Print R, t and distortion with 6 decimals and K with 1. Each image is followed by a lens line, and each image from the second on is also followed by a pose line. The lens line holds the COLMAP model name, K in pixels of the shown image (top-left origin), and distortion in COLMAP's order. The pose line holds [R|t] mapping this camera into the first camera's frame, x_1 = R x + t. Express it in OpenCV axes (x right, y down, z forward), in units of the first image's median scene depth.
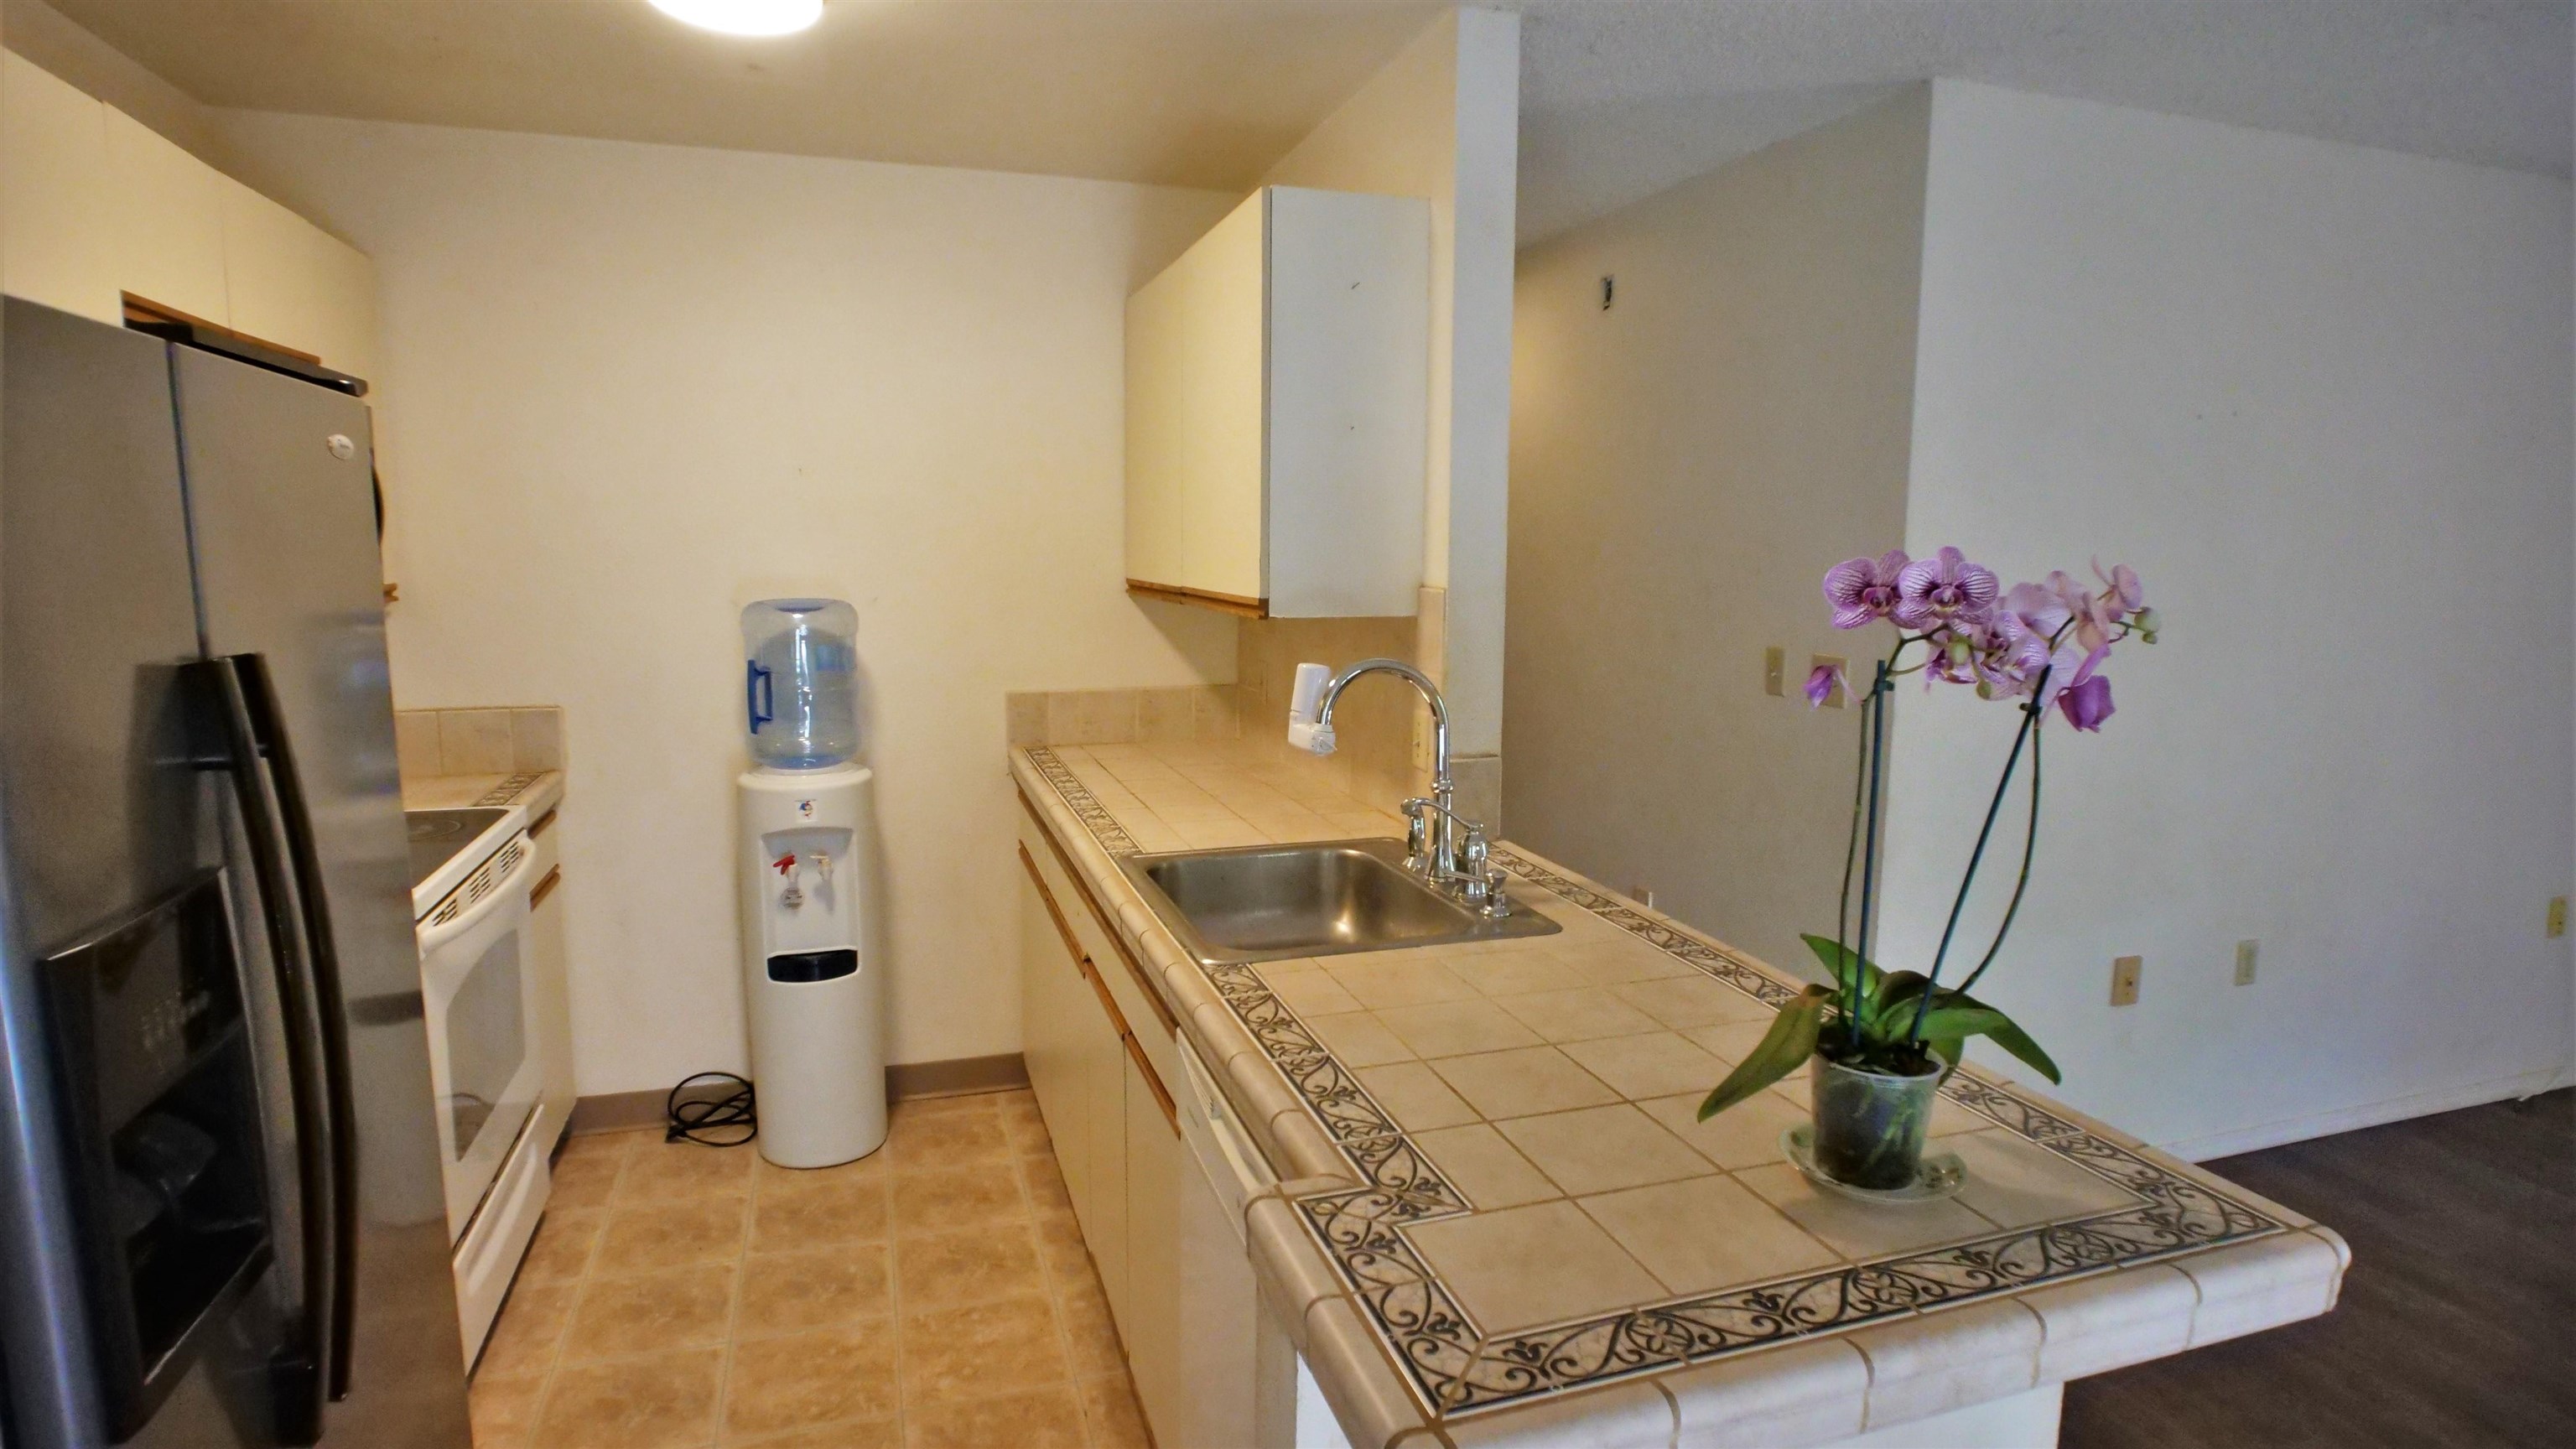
lens RADIAL K [[1341.2, 0, 1288.0], [0, 1341.2, 724.5], [0, 0, 1]] dist [-0.002000, 0.000065]
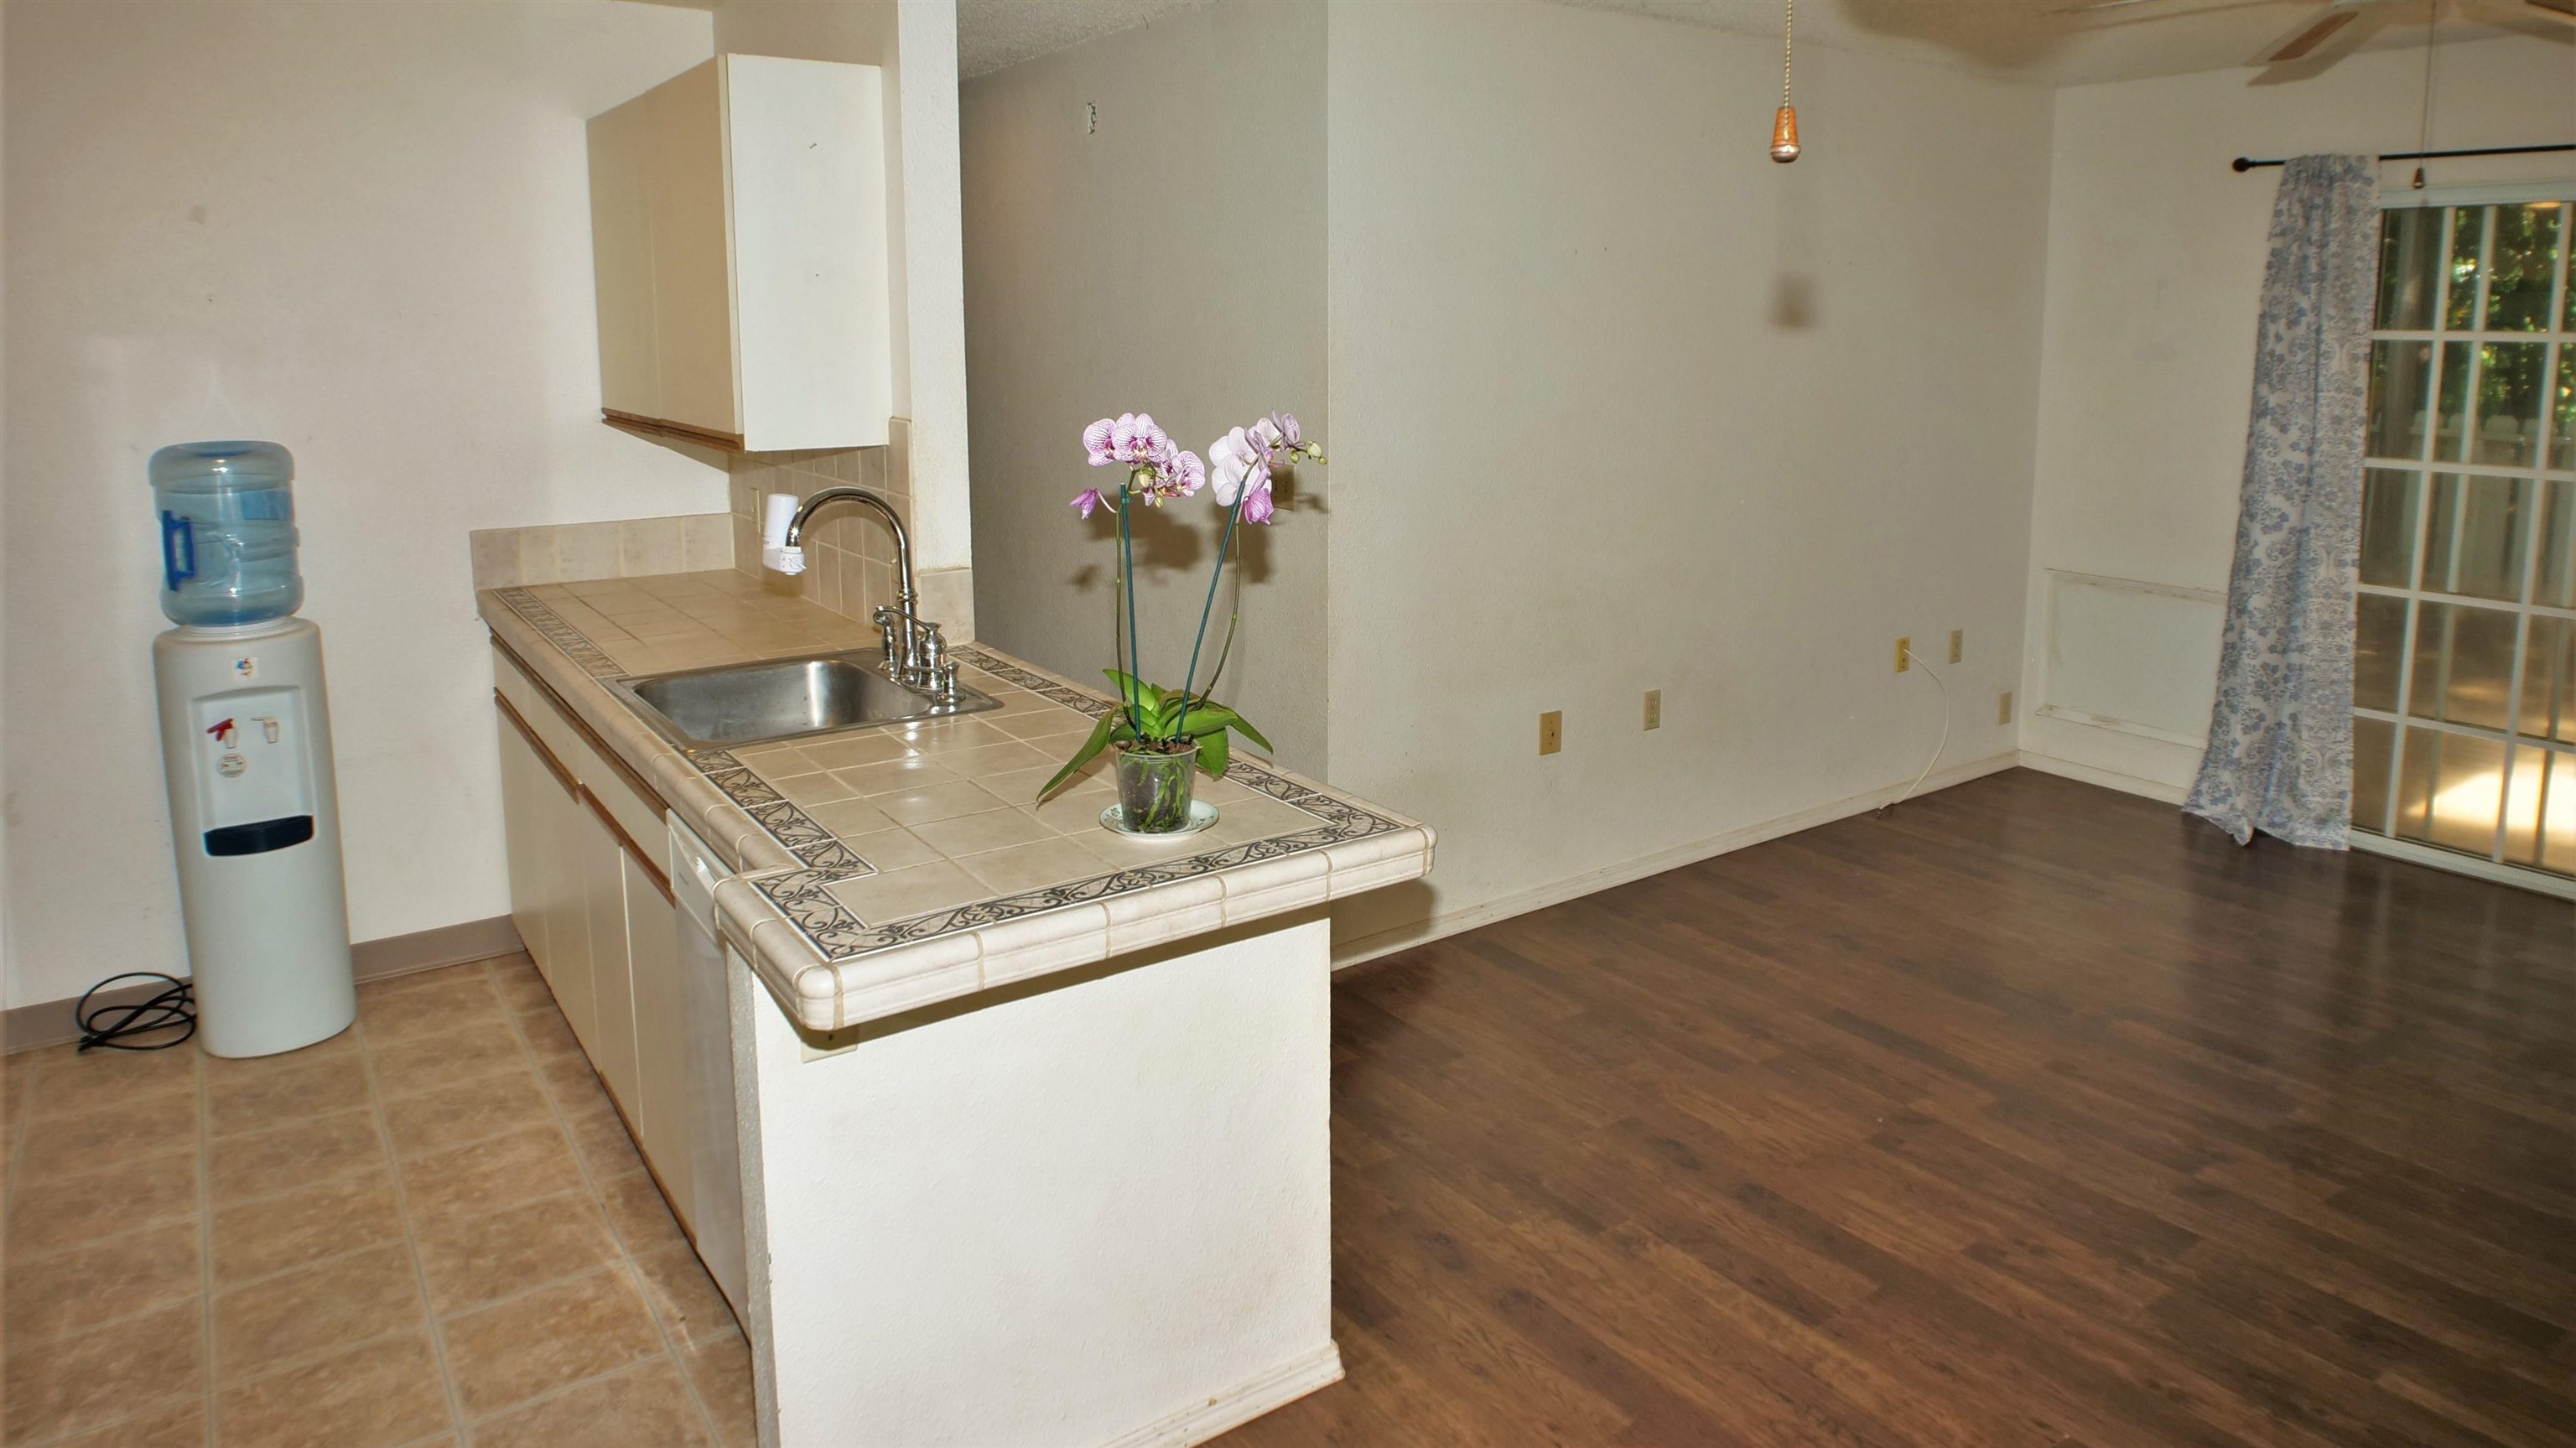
lens RADIAL K [[1594.9, 0, 1292.6], [0, 1594.9, 555.5], [0, 0, 1]] dist [0.000975, 0.002686]
pose [[0.958882, -0.054971, 0.278431, 0.039923], [0.052482, 0.998487, 0.016391, 0.005385], [-0.278911, -0.001104, 0.960316, -0.297747]]
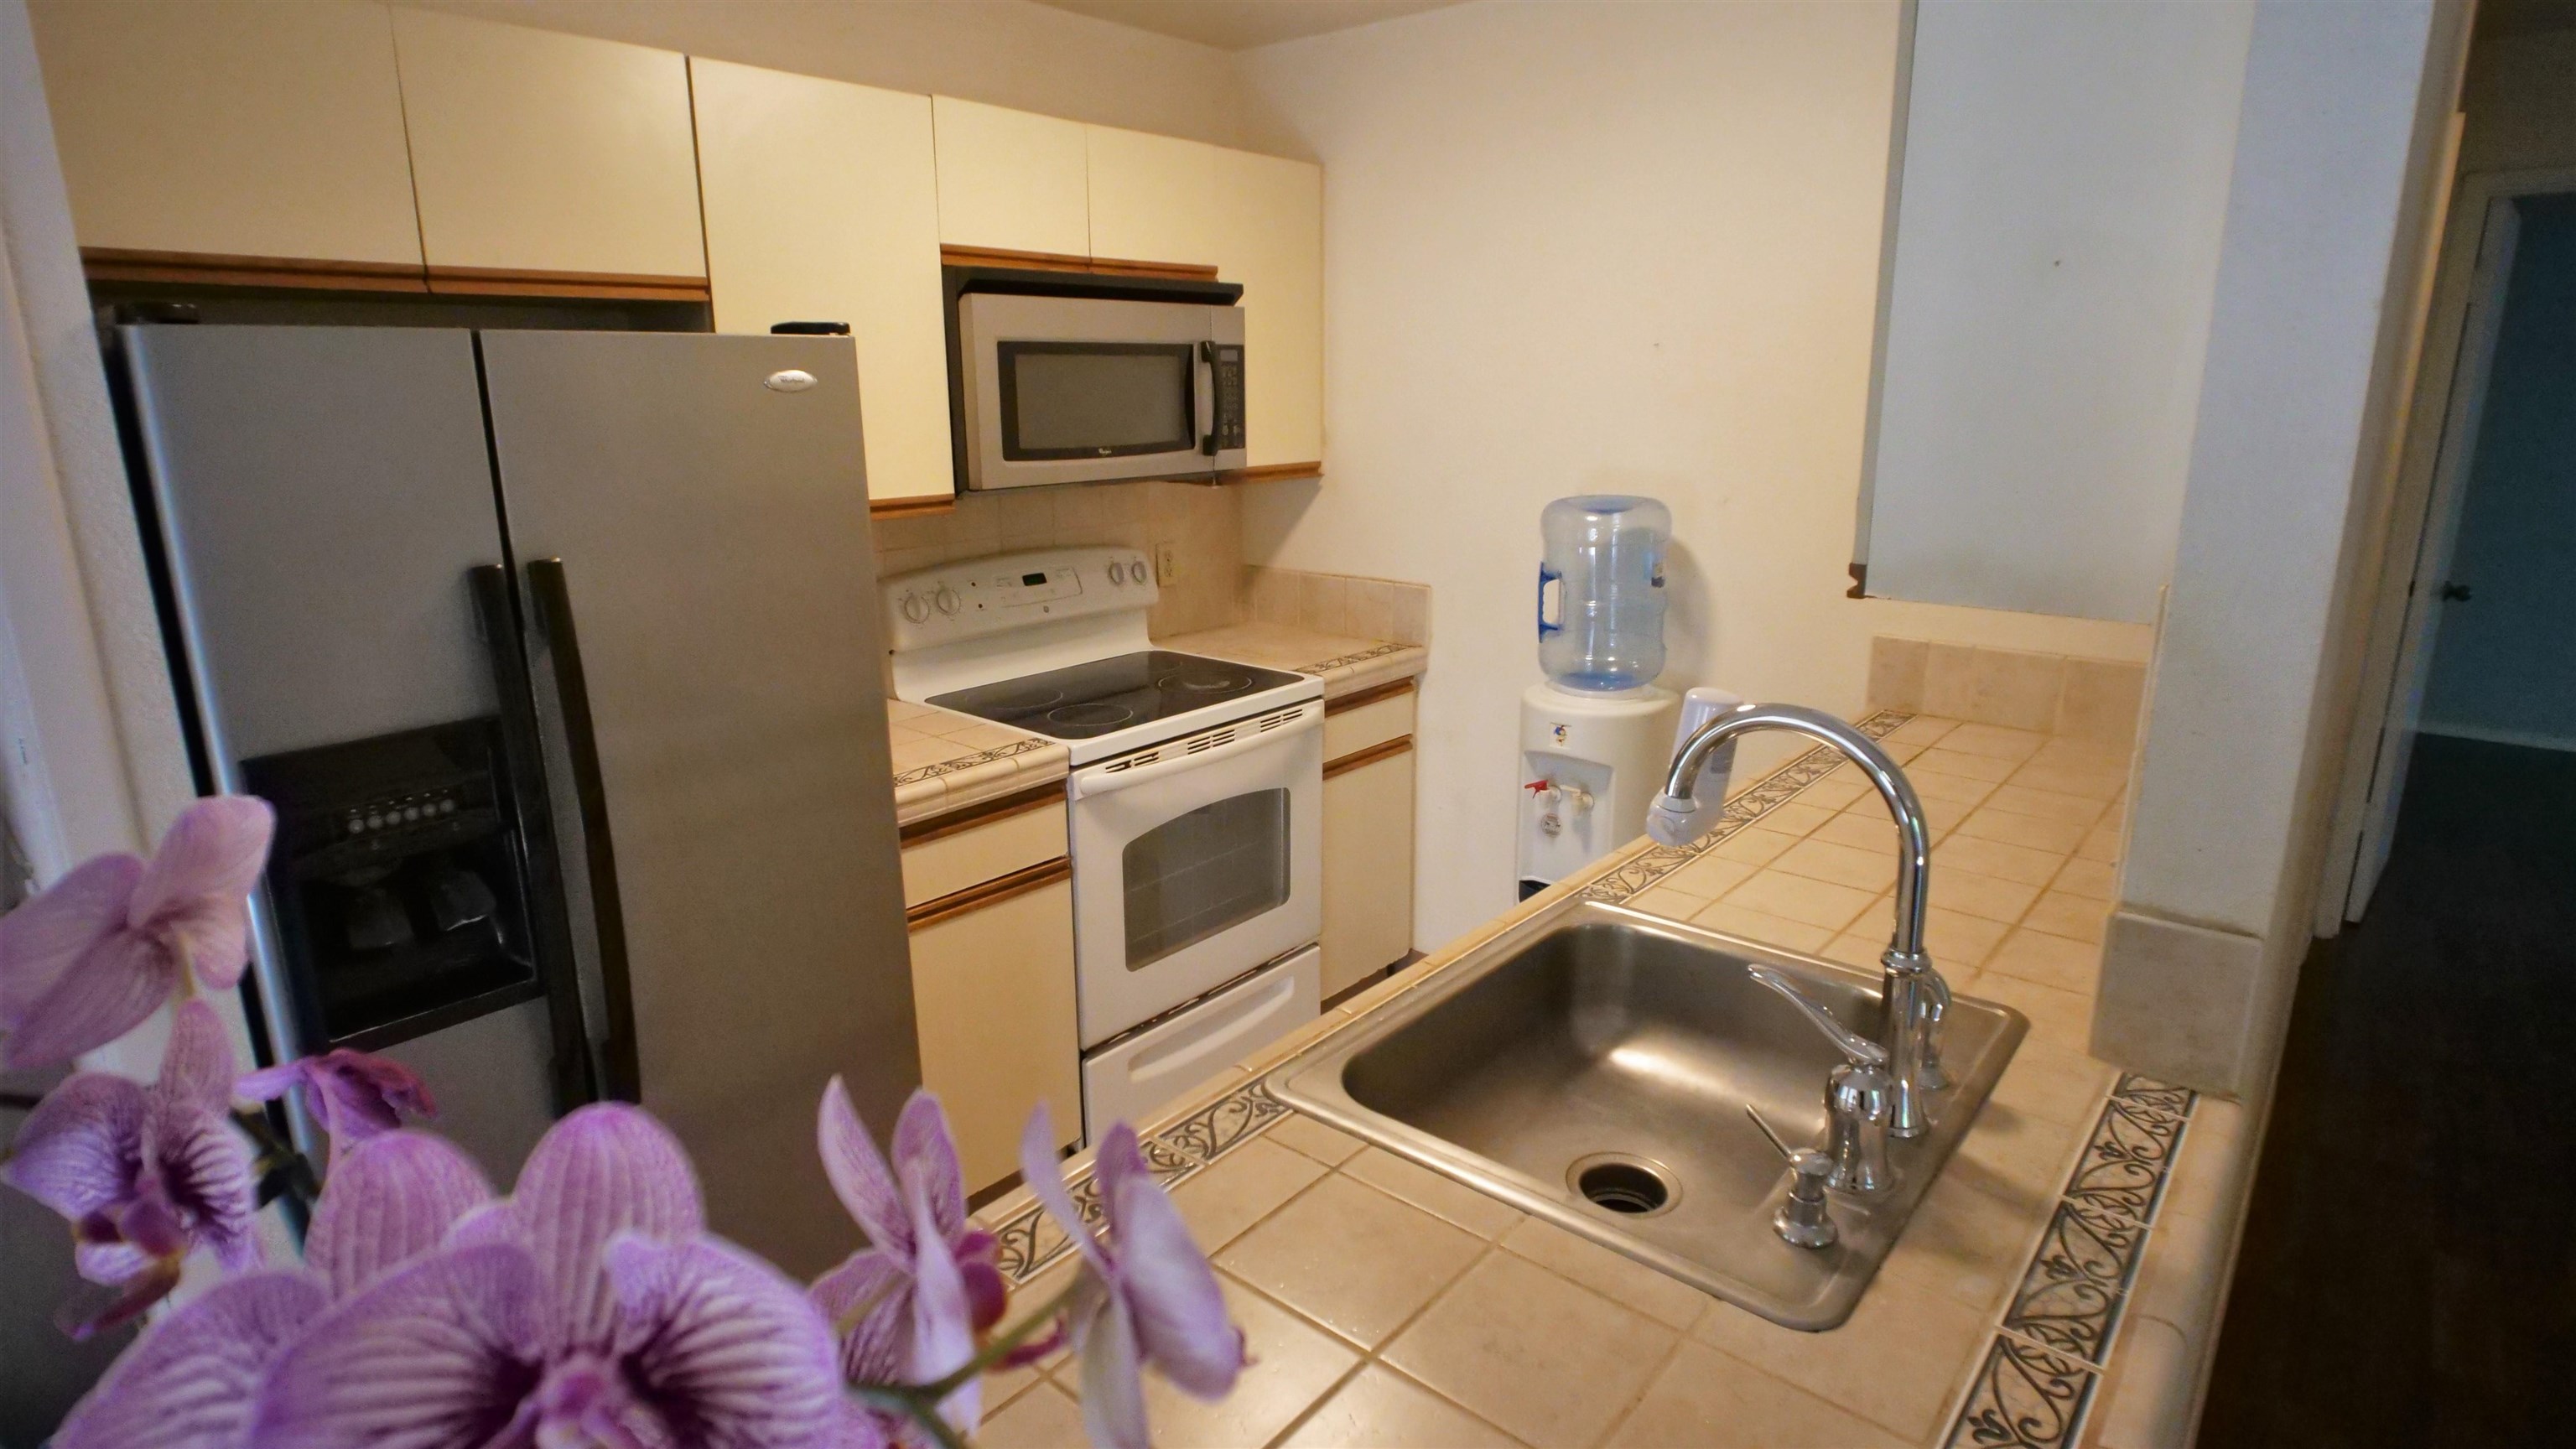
lens RADIAL K [[1341.2, 0, 1288.0], [0, 1341.2, 724.5], [0, 0, 1]] dist [-0.002000, 0.000065]
pose [[0.526868, 0.202416, -0.825493, 0.309120], [-0.106948, 0.979297, 0.171870, -0.084577], [0.843192, -0.002268, 0.537608, 0.387228]]
